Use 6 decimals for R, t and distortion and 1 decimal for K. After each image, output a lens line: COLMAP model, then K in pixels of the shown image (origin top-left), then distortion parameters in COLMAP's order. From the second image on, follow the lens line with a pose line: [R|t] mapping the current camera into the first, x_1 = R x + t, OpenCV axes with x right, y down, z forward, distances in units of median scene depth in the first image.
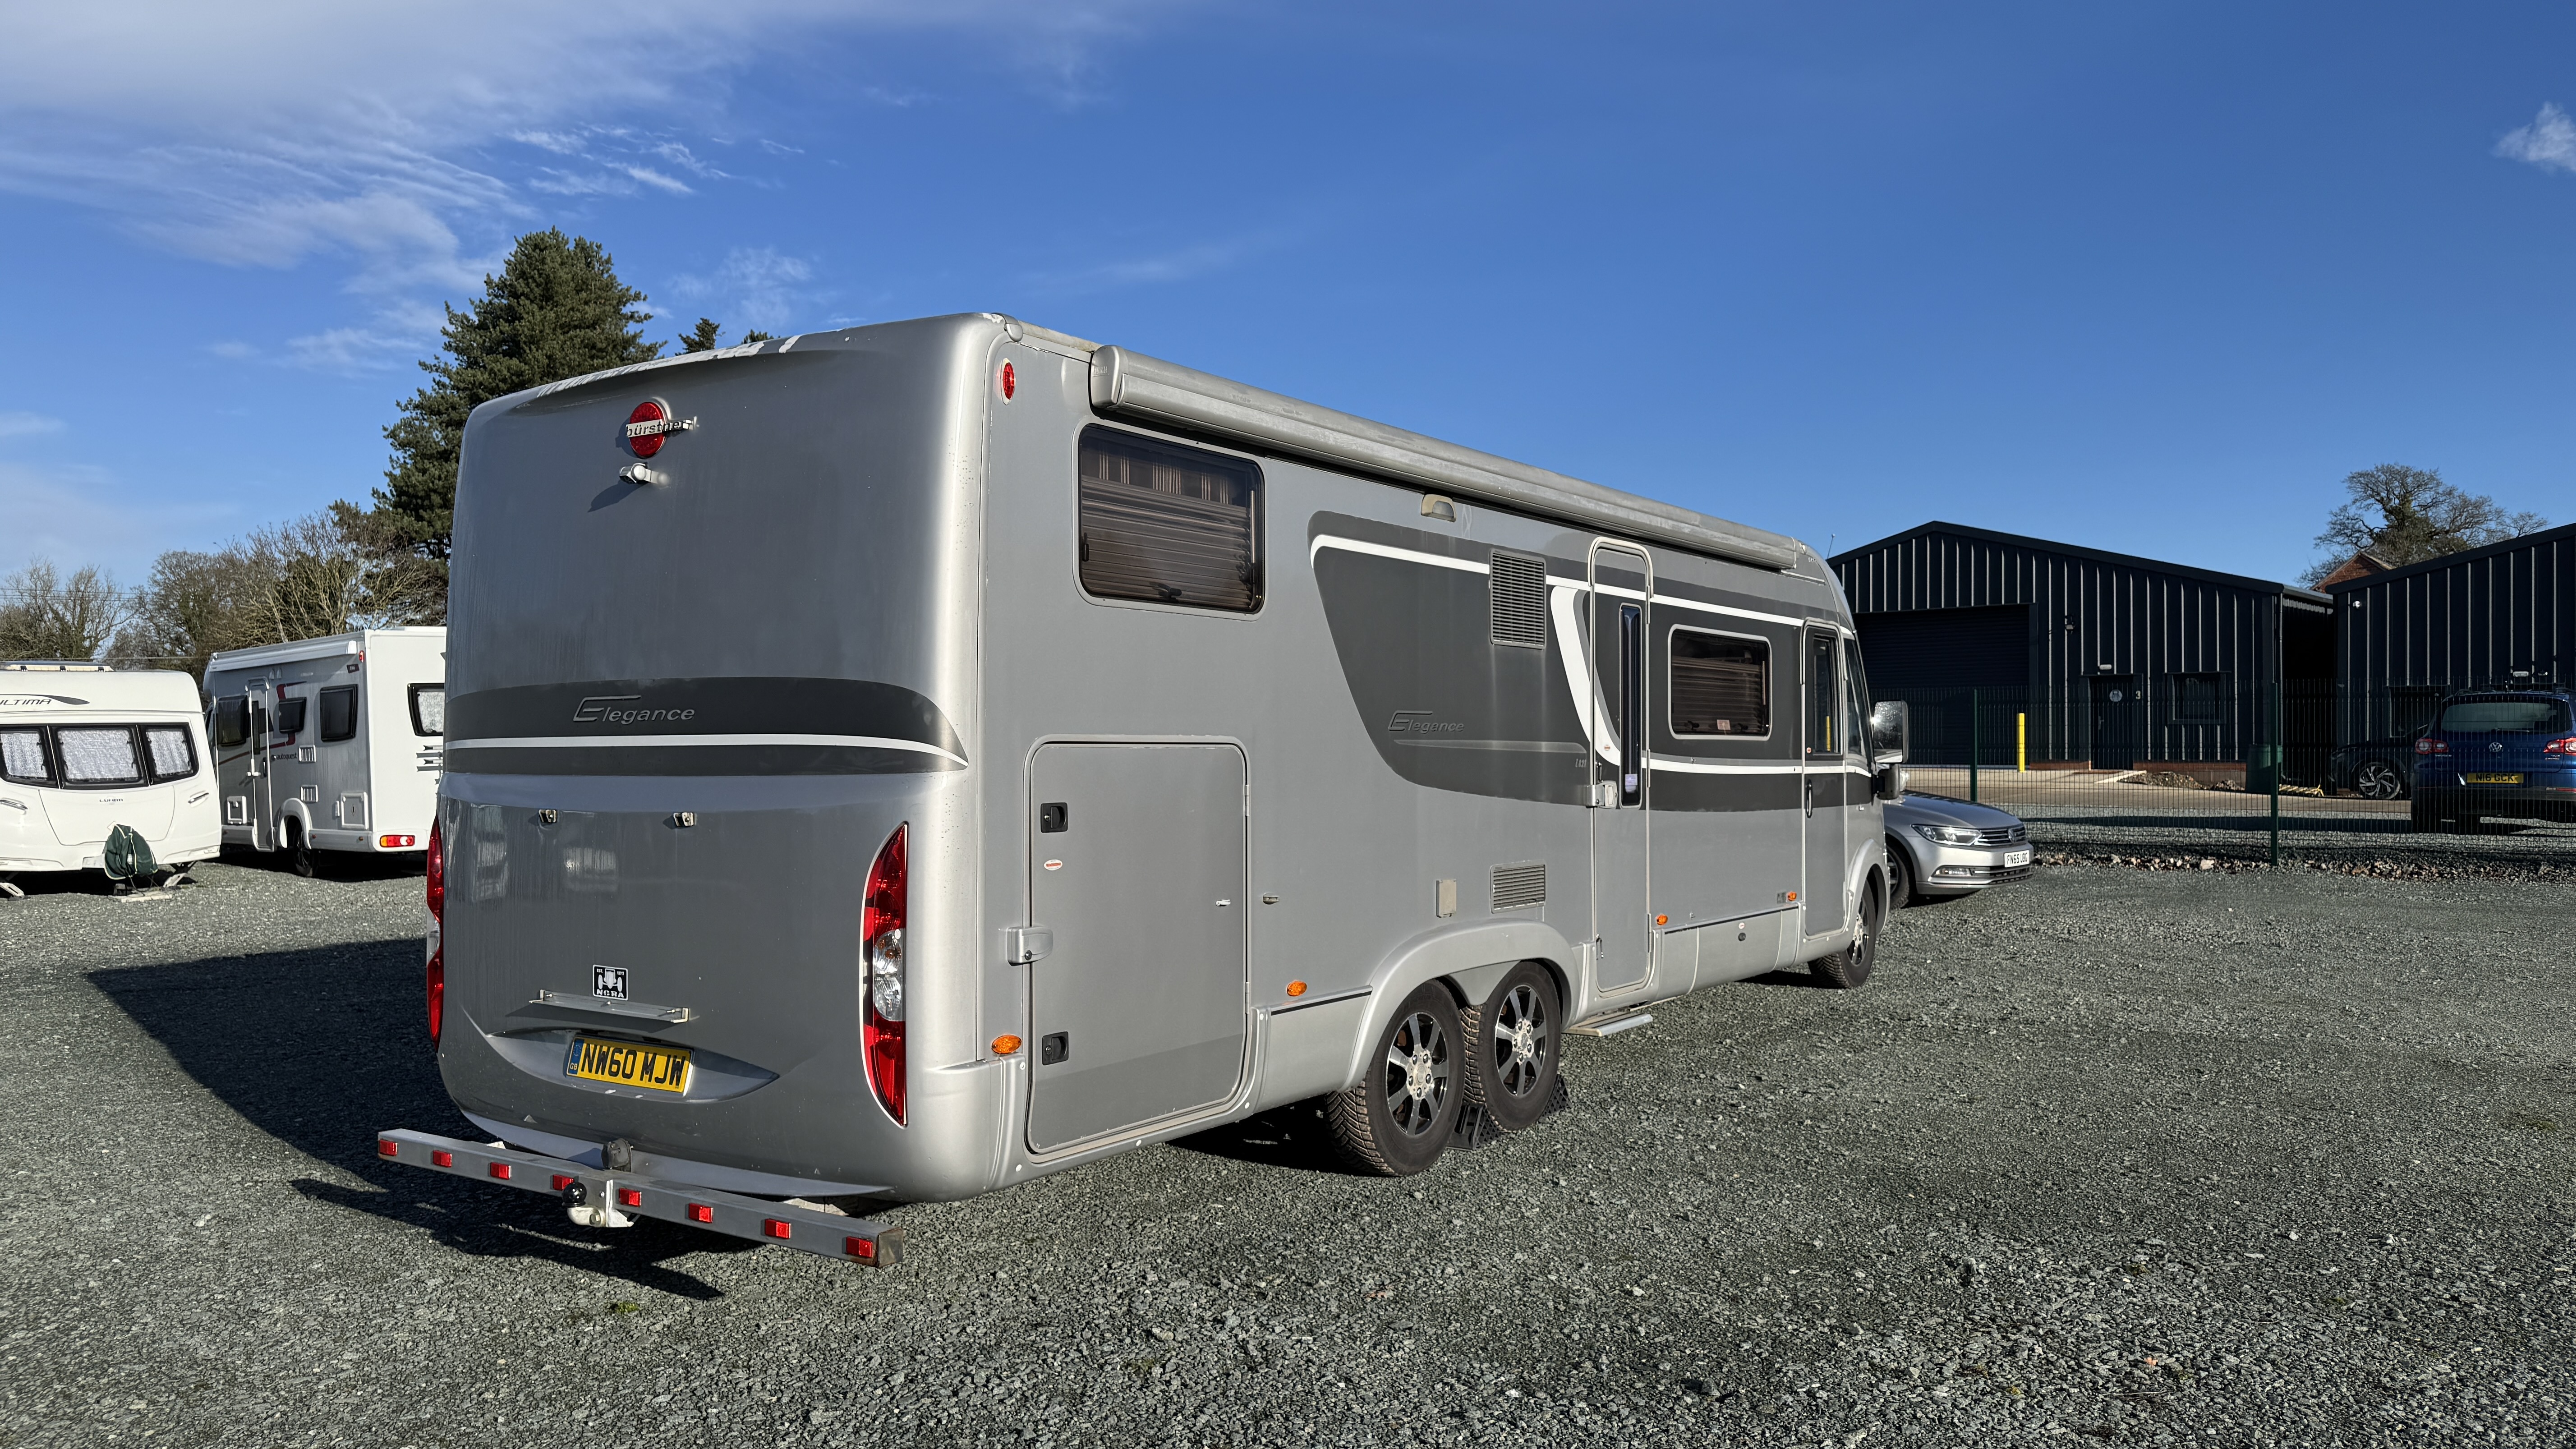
lens RADIAL K [[1824.0, 0, 1334.5], [0, 1824.0, 752.0], [0, 0, 1]] dist [-0.001047, -0.038563]
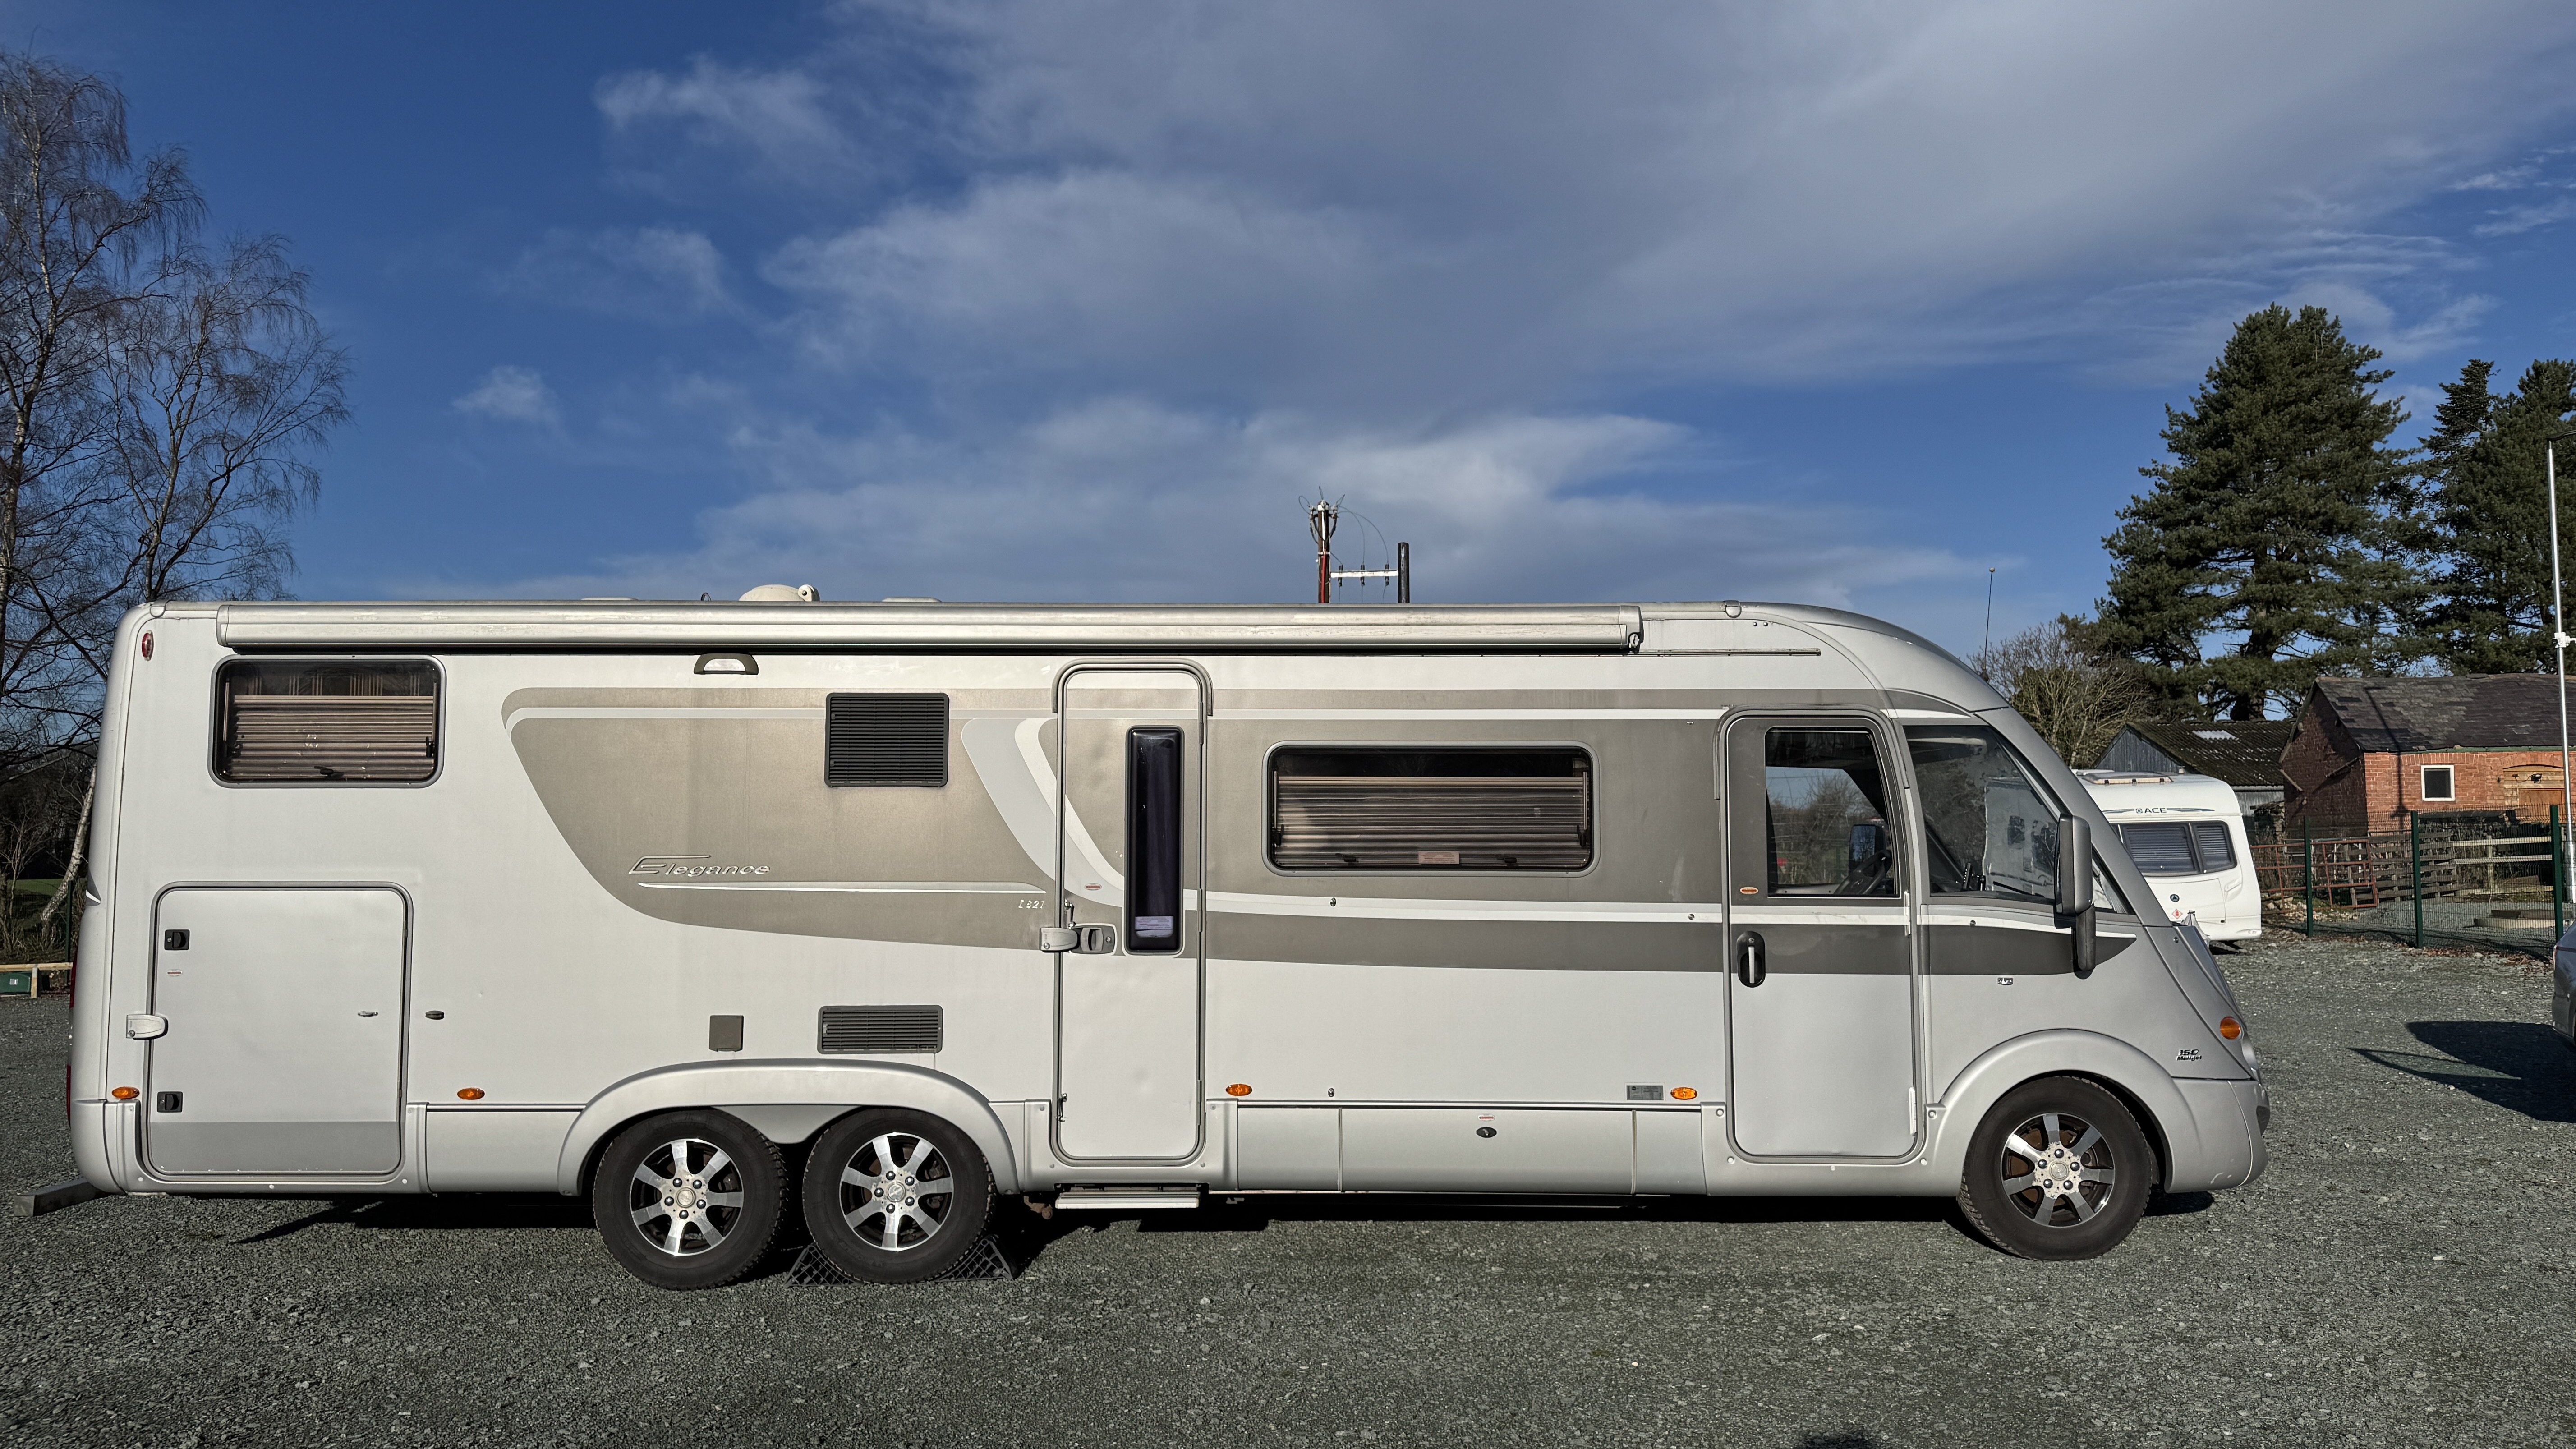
lens RADIAL K [[1821.4, 0, 1288.0], [0, 1821.4, 724.5], [0, 0, 1]] dist [0.056419, -0.043679]
pose [[0.541264, -0.057834, -0.838862, 0.707028], [-0.000497, 0.997610, -0.069099, -0.014985], [0.840853, 0.037817, 0.539941, 0.433042]]
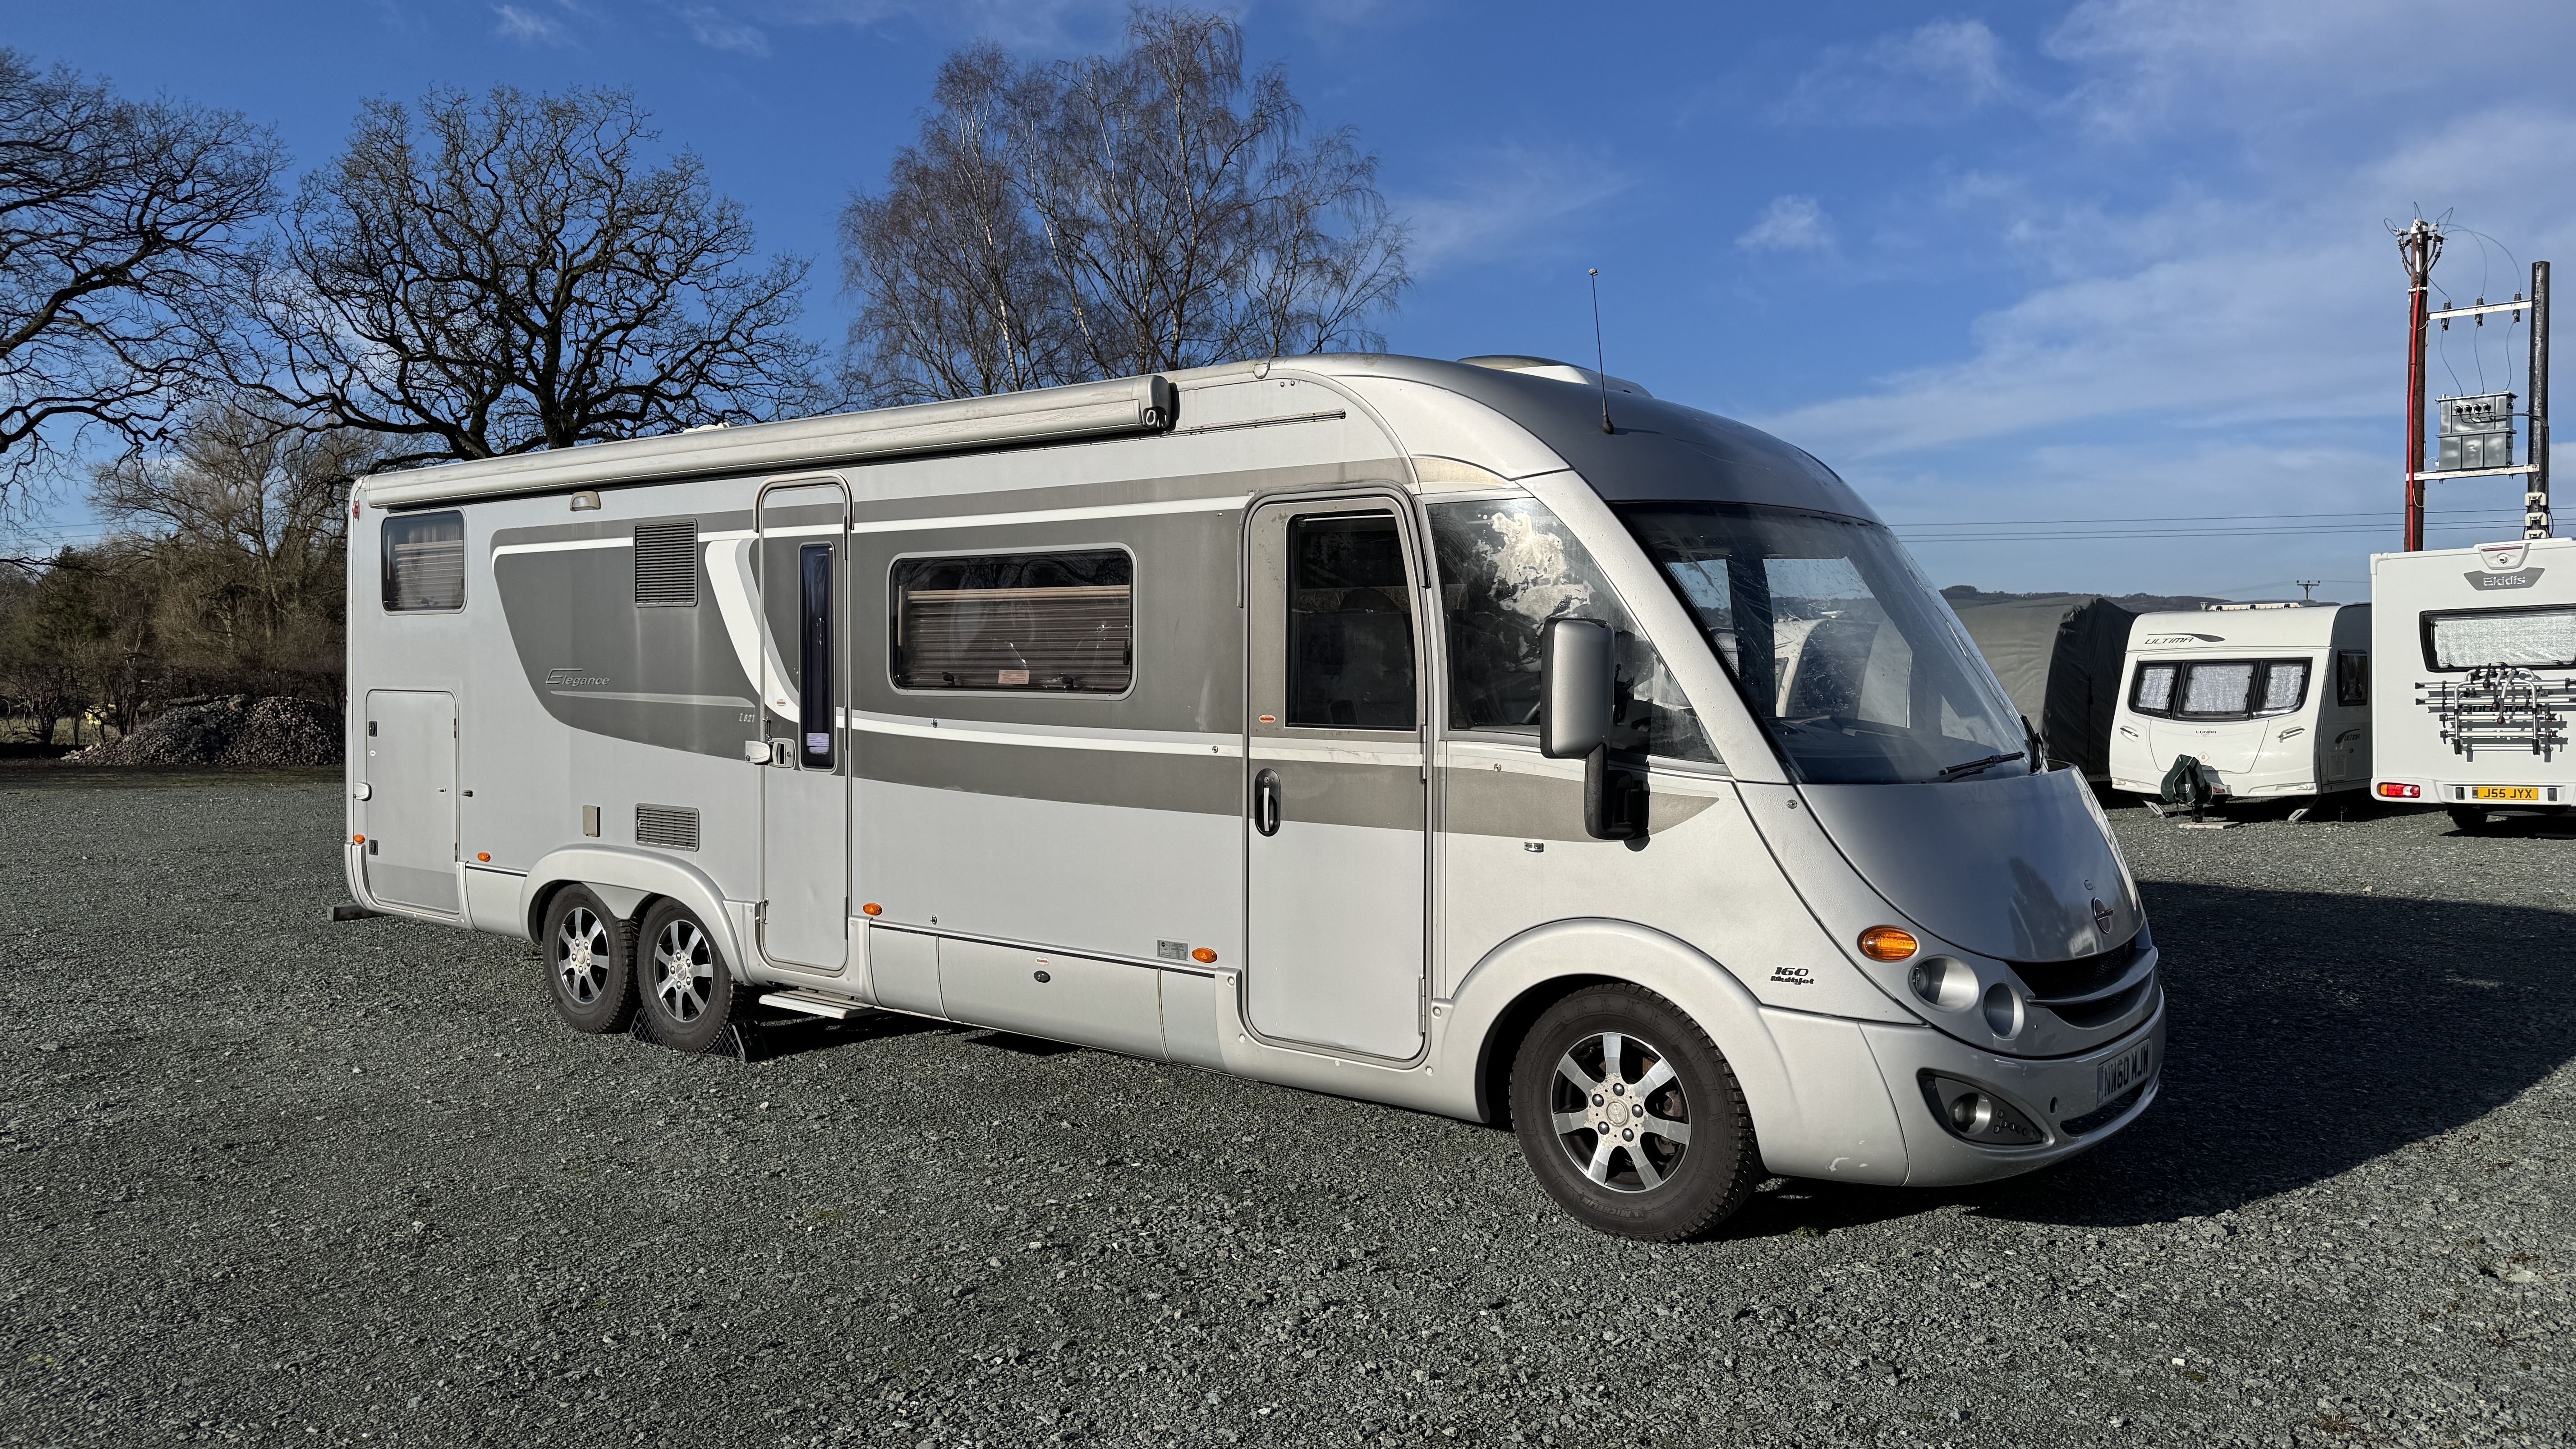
lens RADIAL K [[1821.4, 0, 1288.0], [0, 1821.4, 724.5], [0, 0, 1]] dist [0.056419, -0.043679]
pose [[-0.102190, 0.031511, -0.994266, 0.770279], [-0.005325, 0.999467, 0.032223, -0.016504], [0.994751, 0.008587, -0.101968, 0.991556]]
